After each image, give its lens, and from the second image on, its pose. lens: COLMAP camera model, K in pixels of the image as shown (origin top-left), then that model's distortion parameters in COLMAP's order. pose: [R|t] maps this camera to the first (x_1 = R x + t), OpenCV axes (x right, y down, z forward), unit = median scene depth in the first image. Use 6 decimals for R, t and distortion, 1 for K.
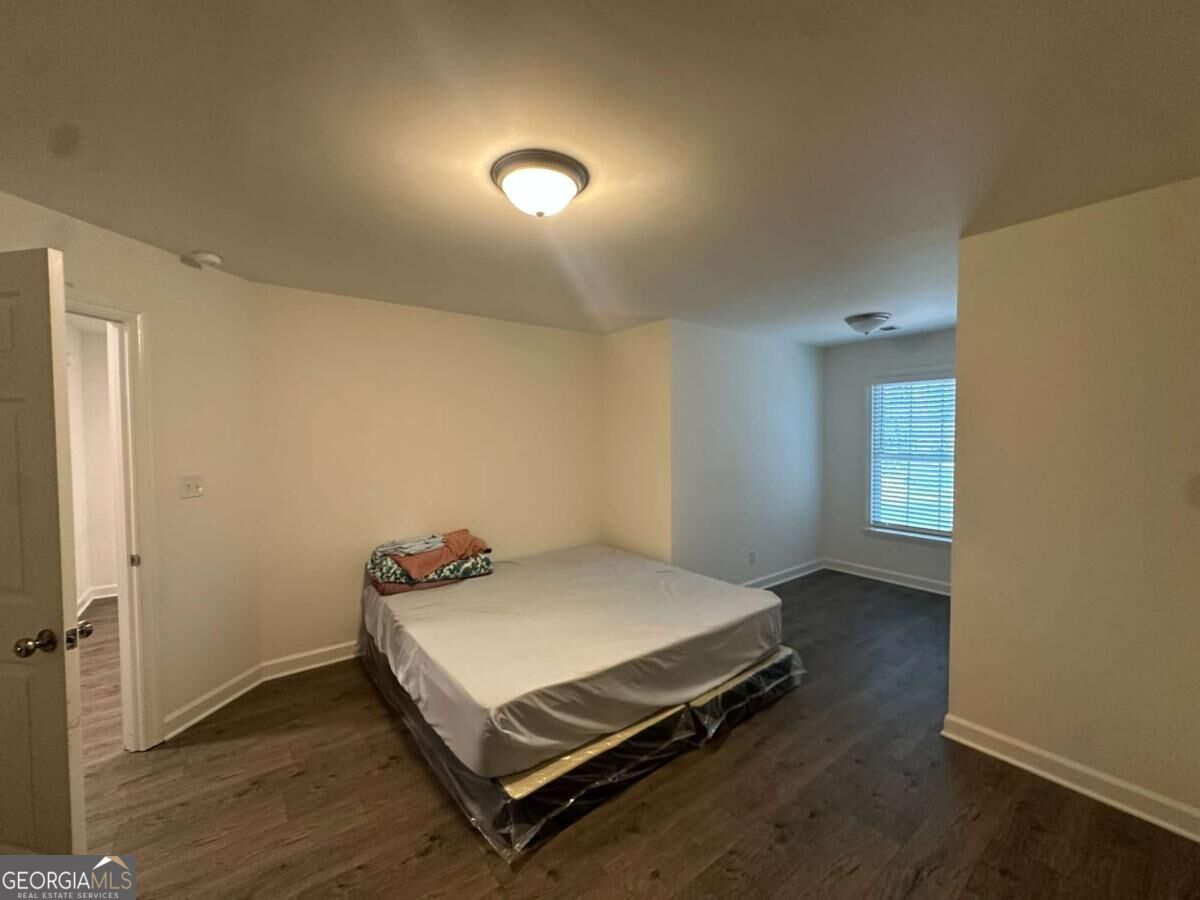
lens RADIAL K [[482.3, 0, 595.0], [0, 482.3, 448.6], [0, 0, 1]] dist [-0.002426, 0.000559]
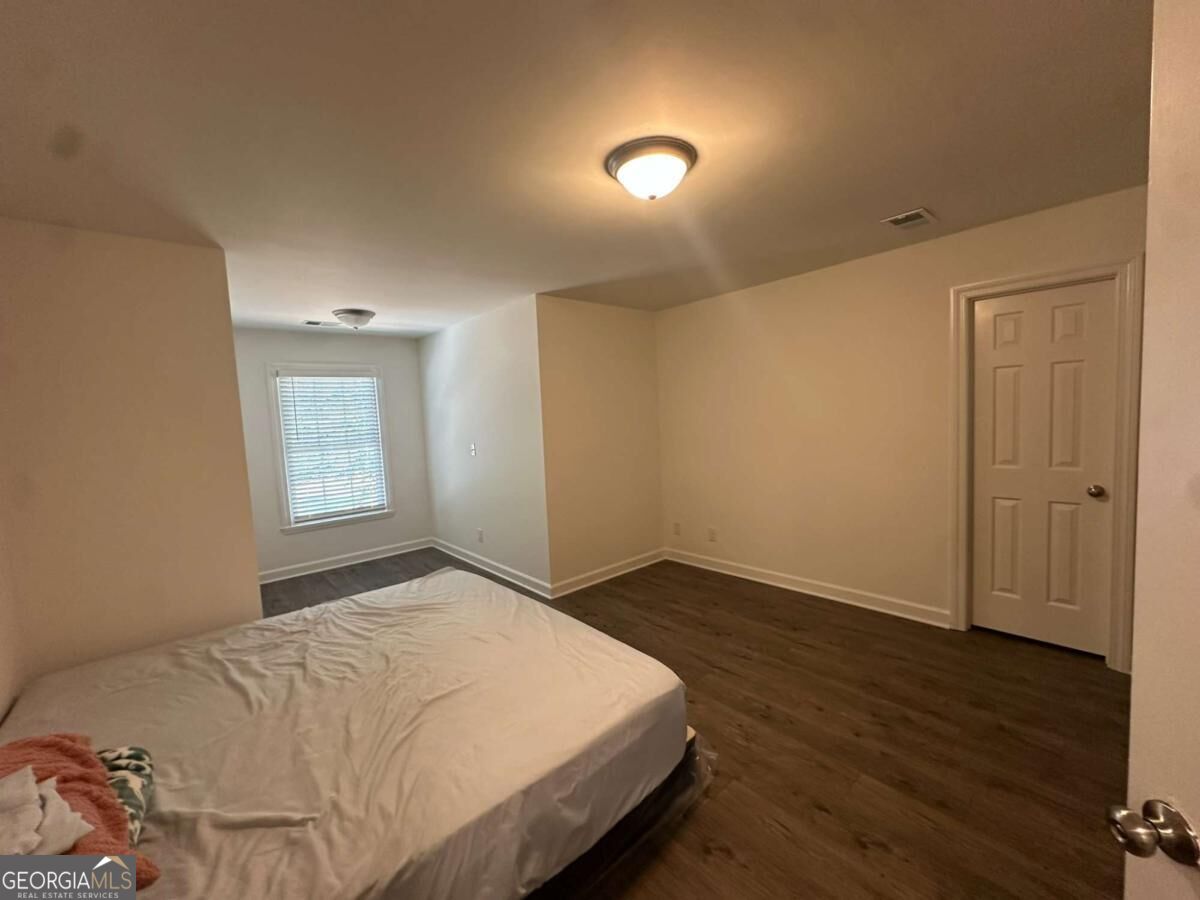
lens RADIAL K [[482.3, 0, 599.6], [0, 482.3, 449.1], [0, 0, 1]] dist [-0.002426, 0.000559]
pose [[-0.060592, -0.058966, 0.996419, -0.797199], [0.083591, 0.994447, 0.063932, 0.005521], [-0.994656, 0.087166, -0.055327, 0.813488]]
